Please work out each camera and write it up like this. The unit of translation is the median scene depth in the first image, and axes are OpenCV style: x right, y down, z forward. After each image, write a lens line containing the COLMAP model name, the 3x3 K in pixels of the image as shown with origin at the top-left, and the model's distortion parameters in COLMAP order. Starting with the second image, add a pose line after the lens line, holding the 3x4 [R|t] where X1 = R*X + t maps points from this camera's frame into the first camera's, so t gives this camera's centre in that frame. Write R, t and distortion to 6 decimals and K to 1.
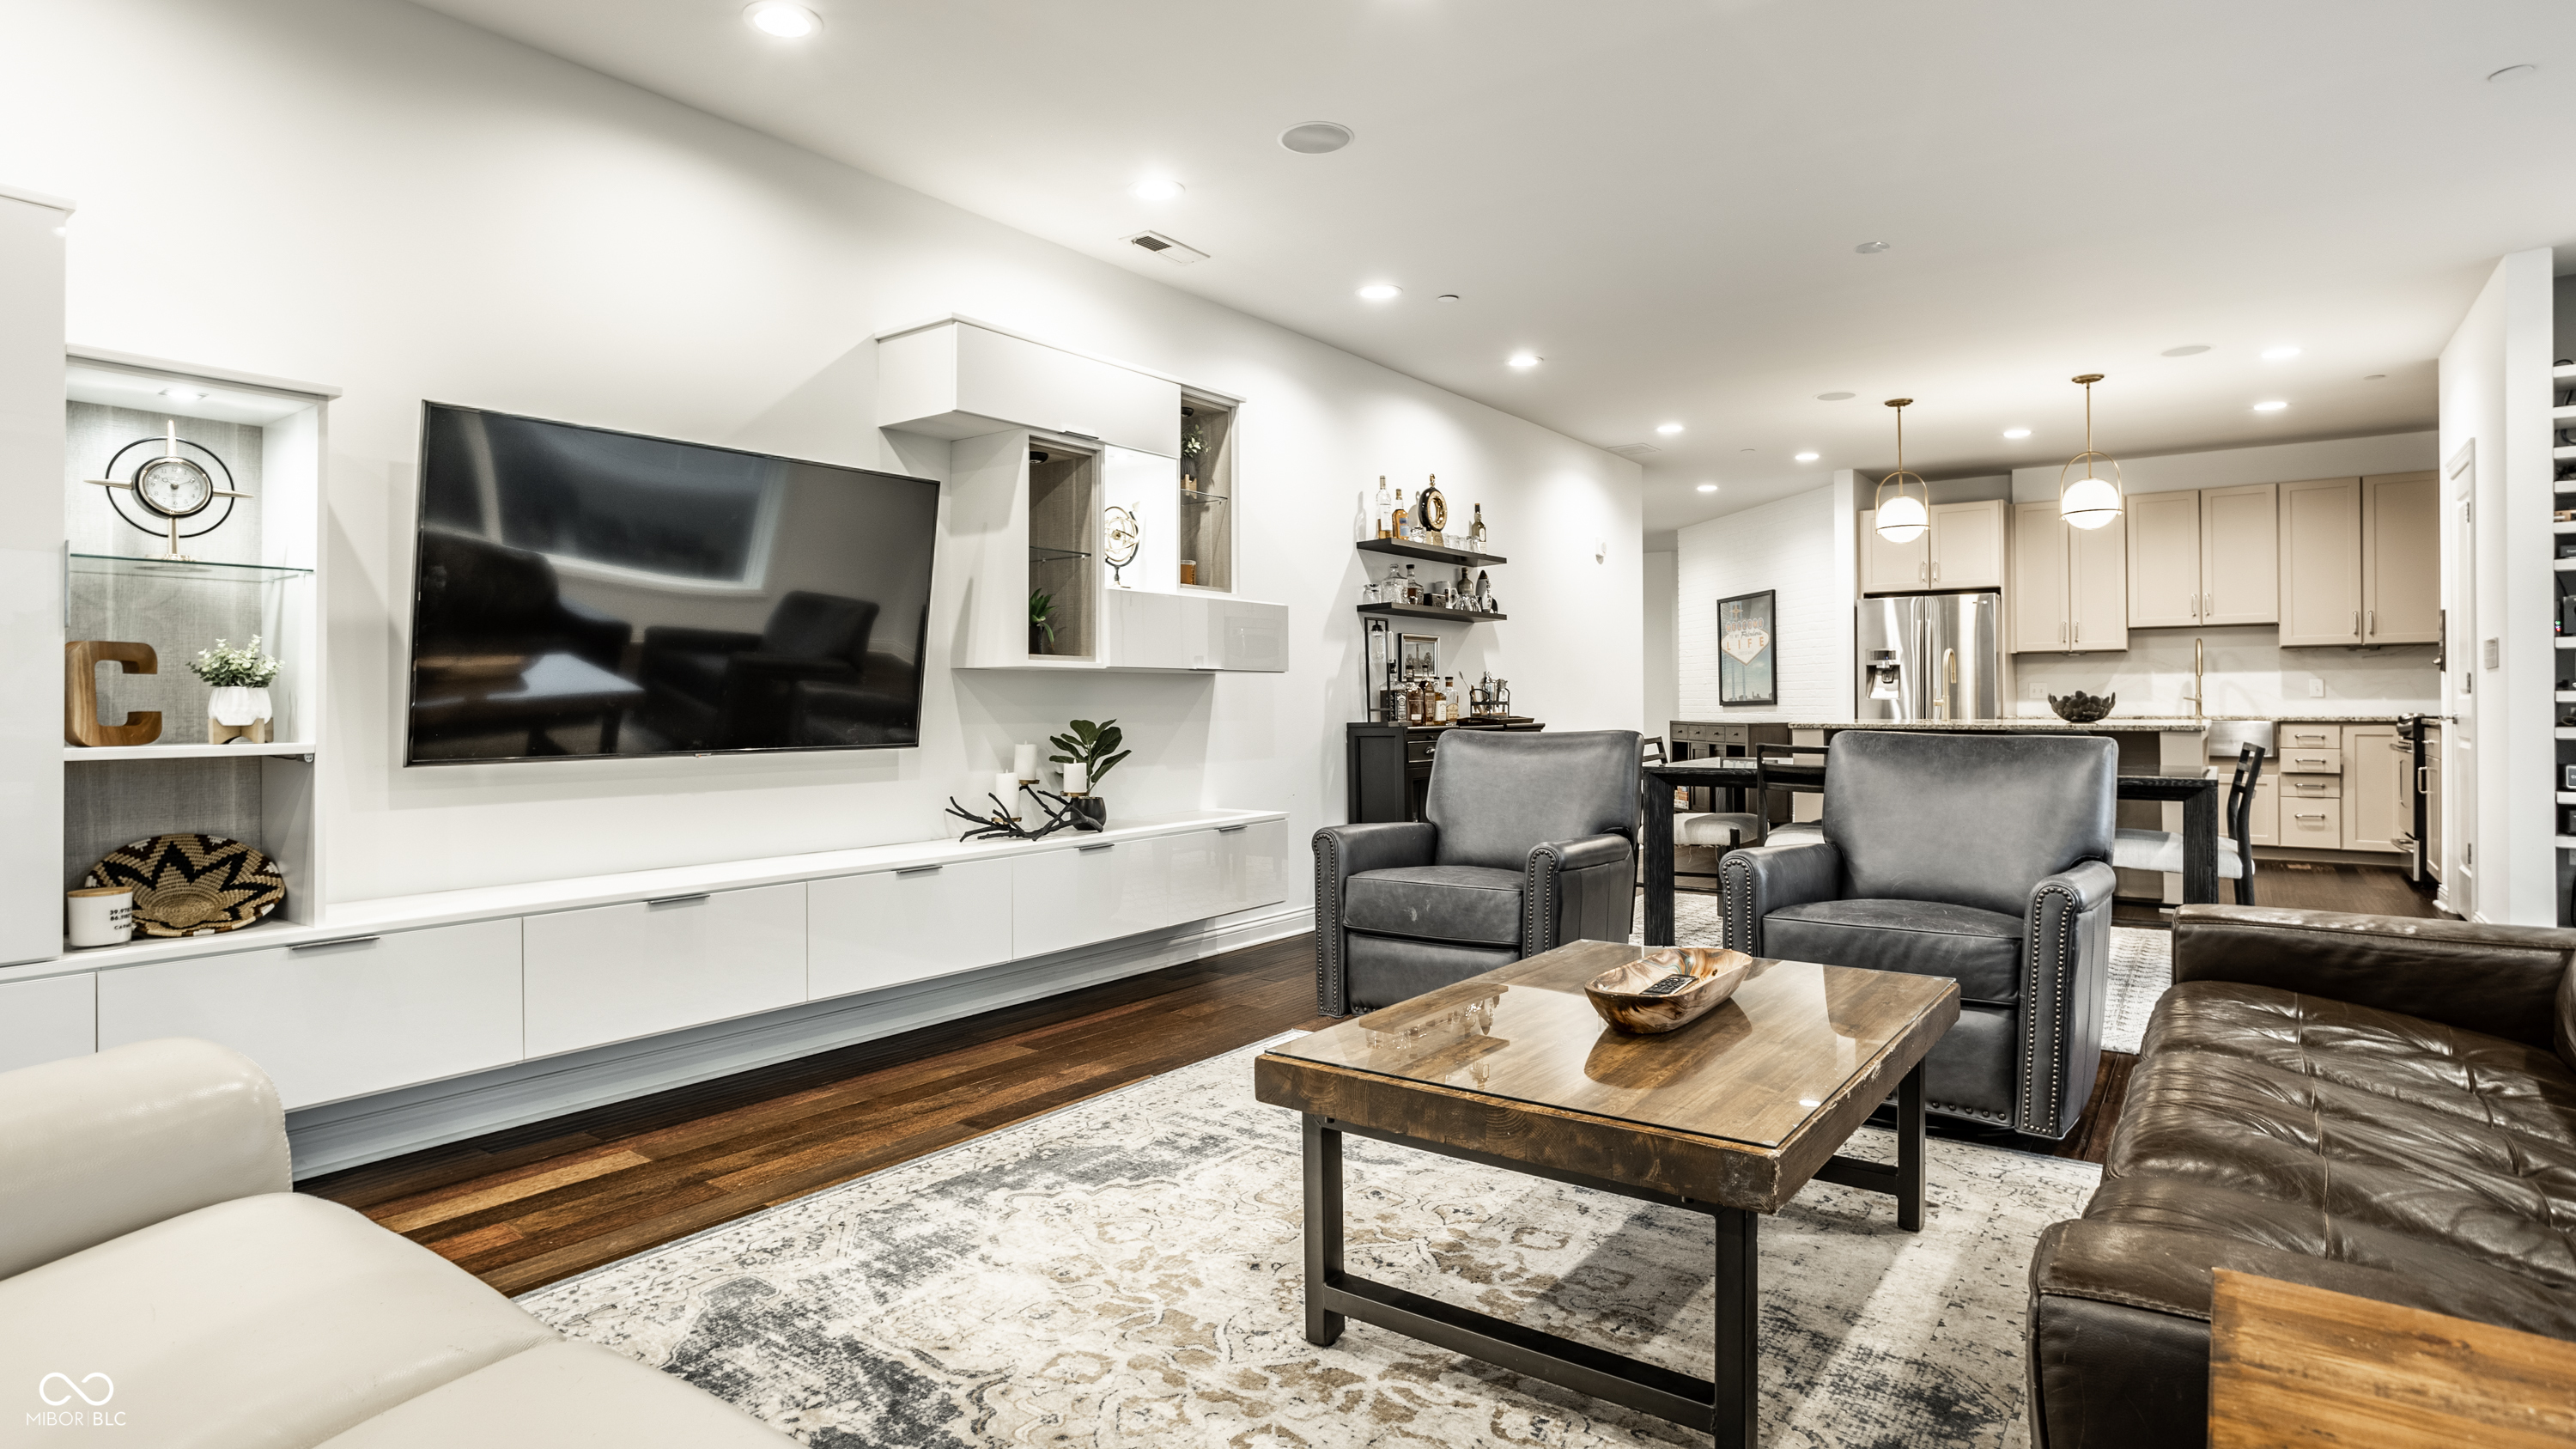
lens RADIAL K [[1329.0, 0, 1271.5], [0, 1329.0, 697.1], [0, 0, 1]] dist [-0.043416, 0.021339]
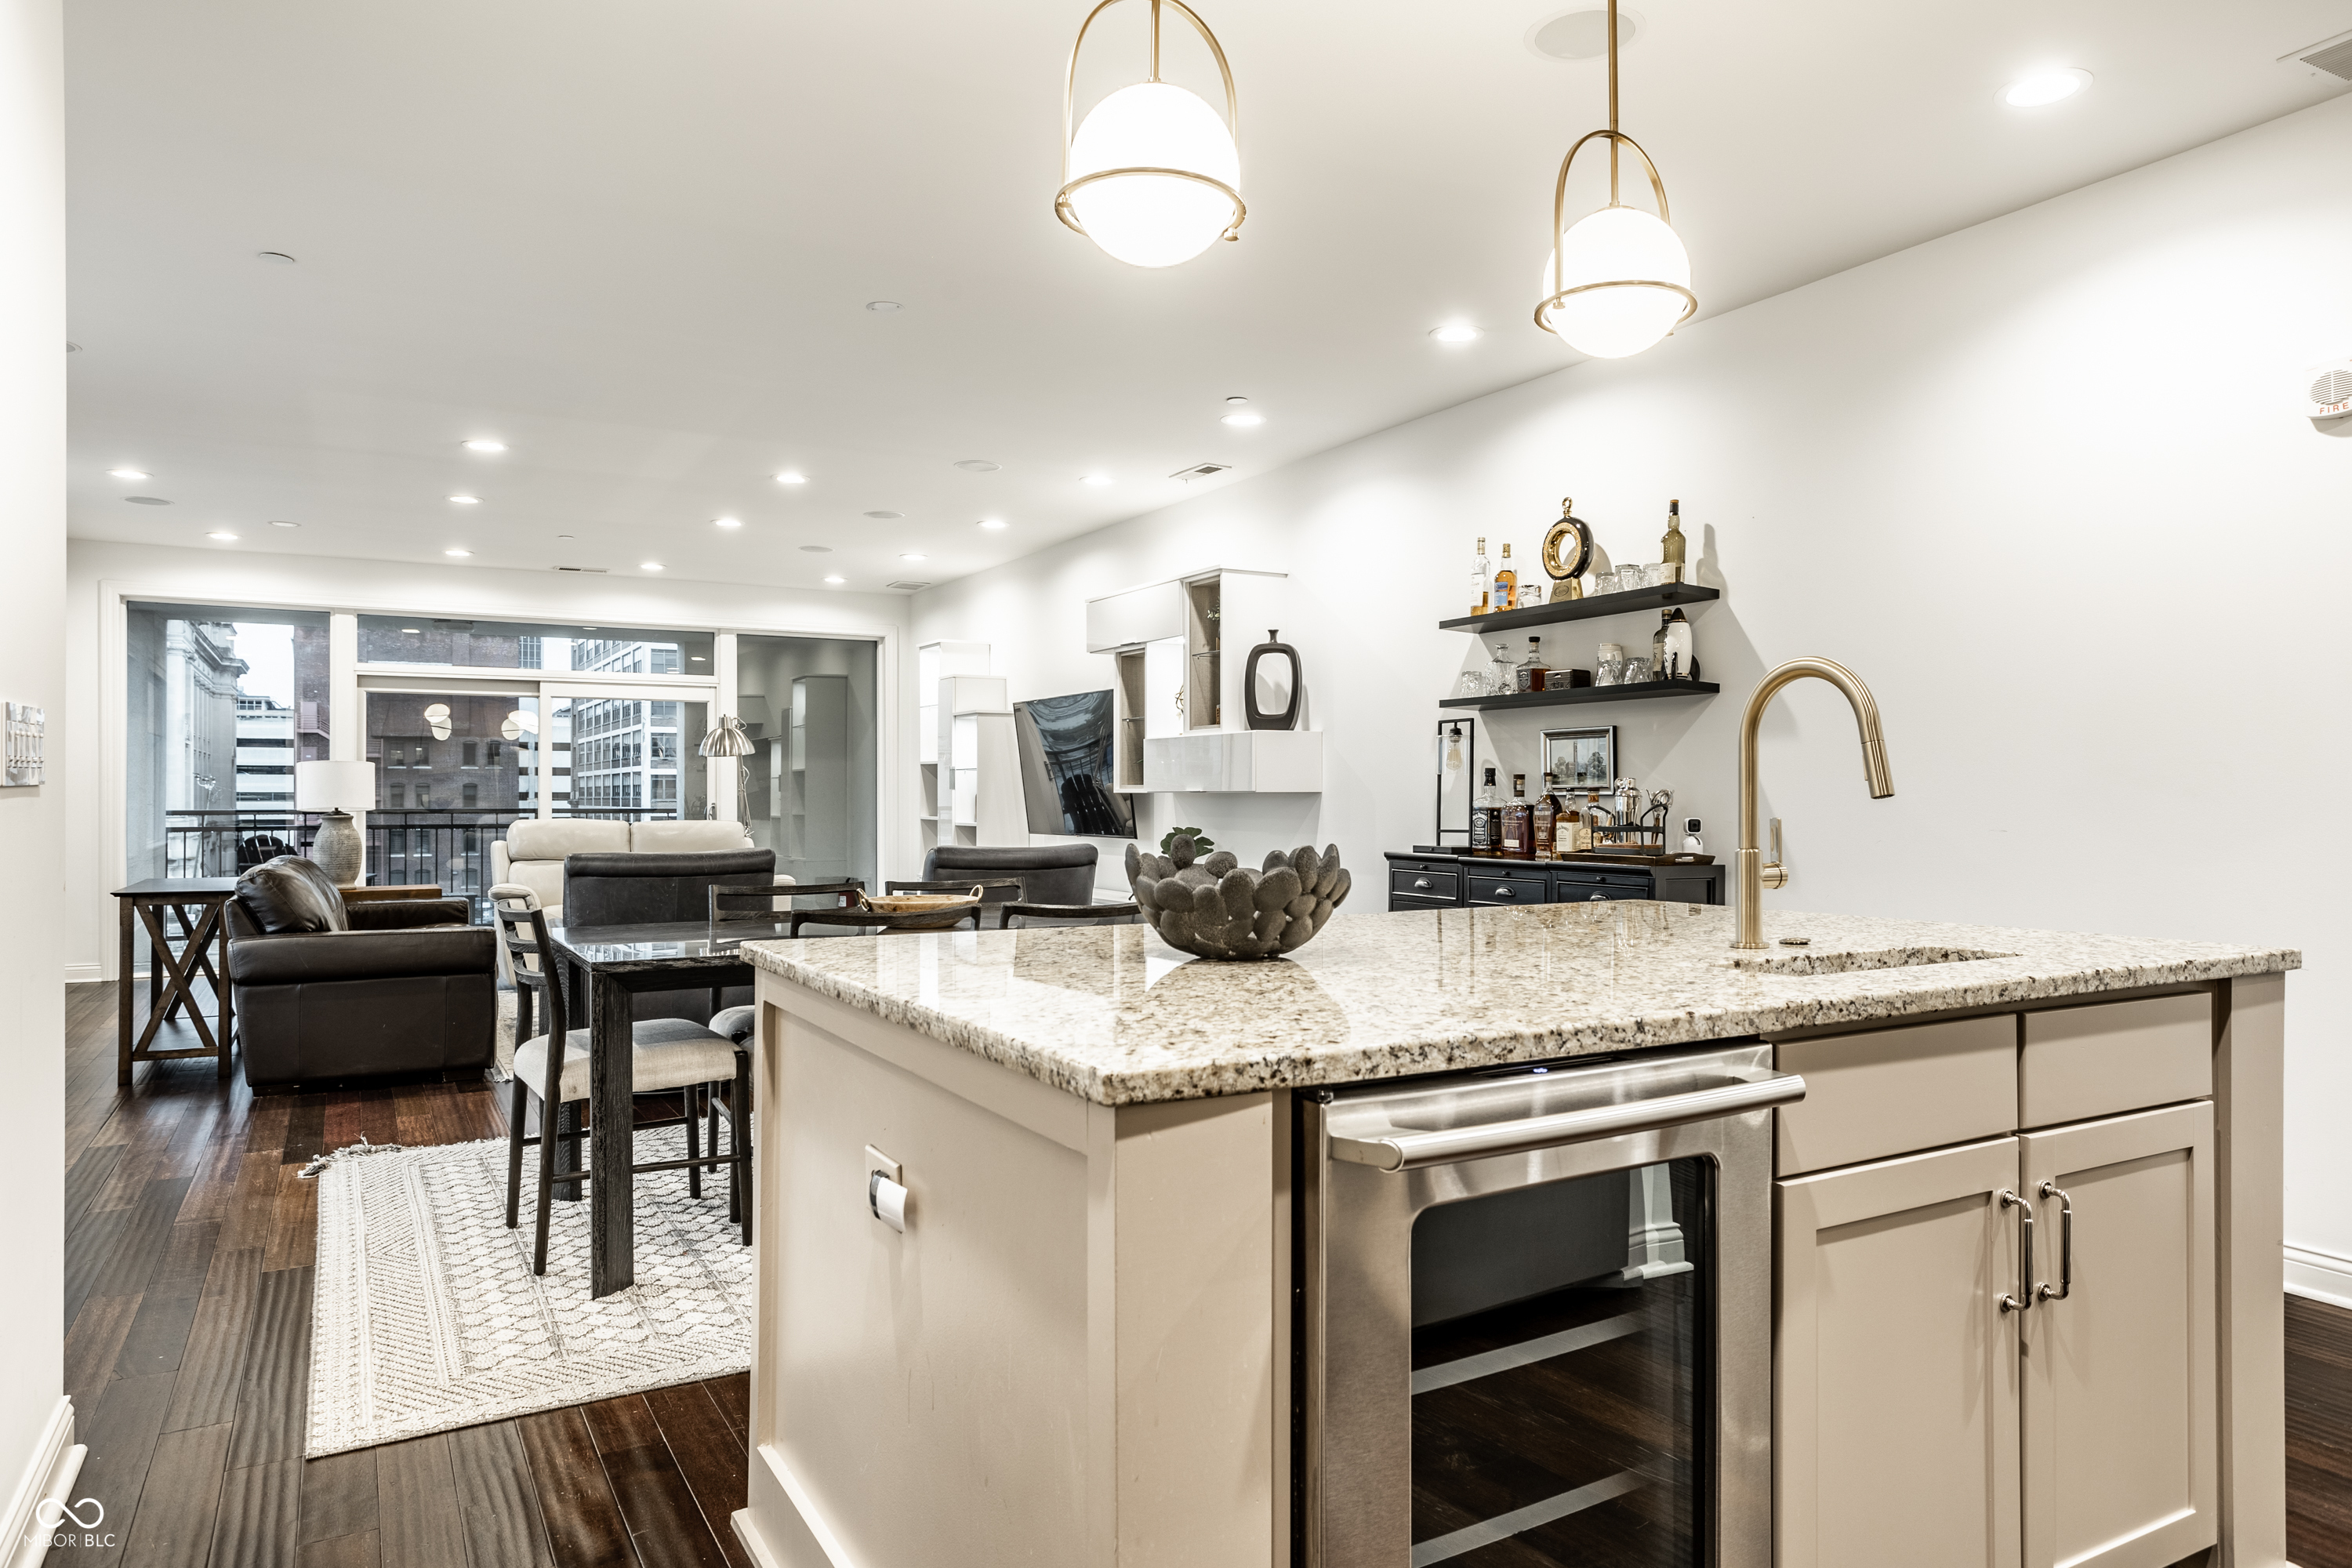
lens RADIAL K [[1492.4, 0, 1190.9], [0, 1492.4, 795.3], [0, 0, 1]] dist [-0.008834, -0.001819]
pose [[-0.395500, 0.007925, -0.918432, 1.095257], [0.010654, 0.999935, 0.004041, -0.018500], [0.918404, -0.008186, -0.395559, 1.331110]]
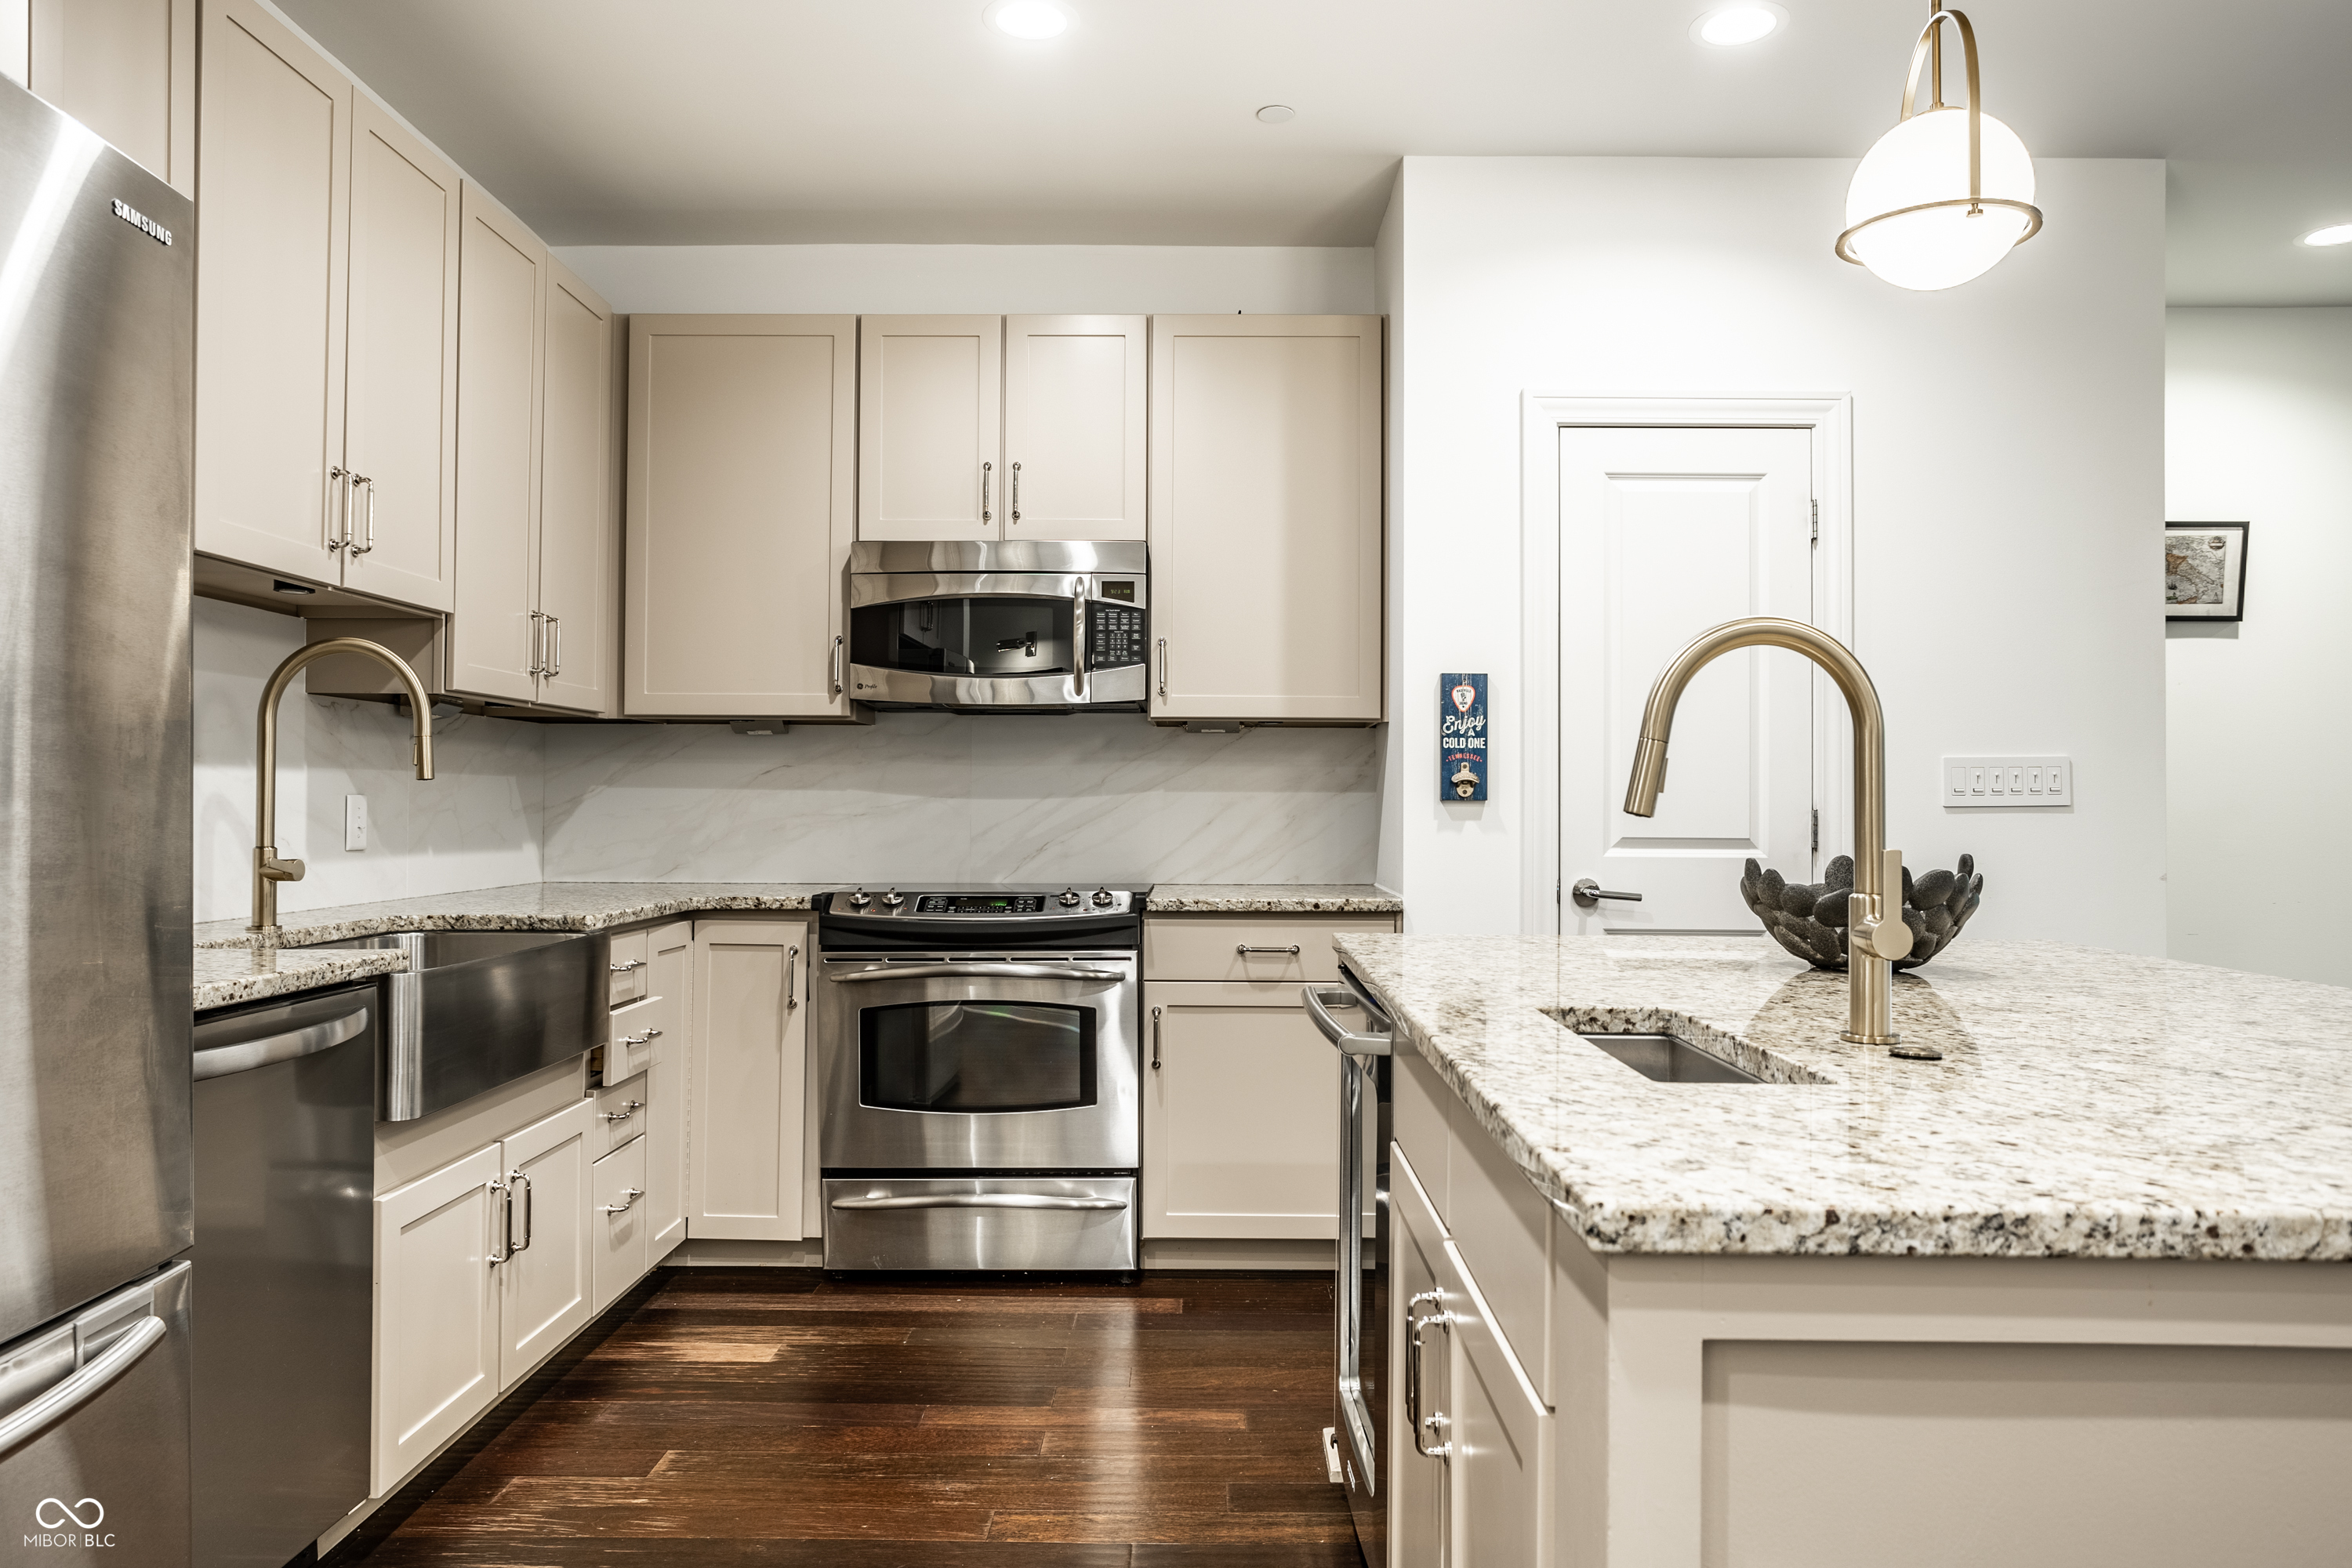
lens RADIAL K [[1589.4, 0, 1200.1], [0, 1589.4, 787.0], [0, 0, 1]] dist [-0.025448, 0.013471]
pose [[-0.595320, 0.012703, 0.803389, 0.523486], [-0.004907, 0.999799, -0.019445, -0.013580], [-0.803474, -0.015518, -0.595138, 1.574164]]
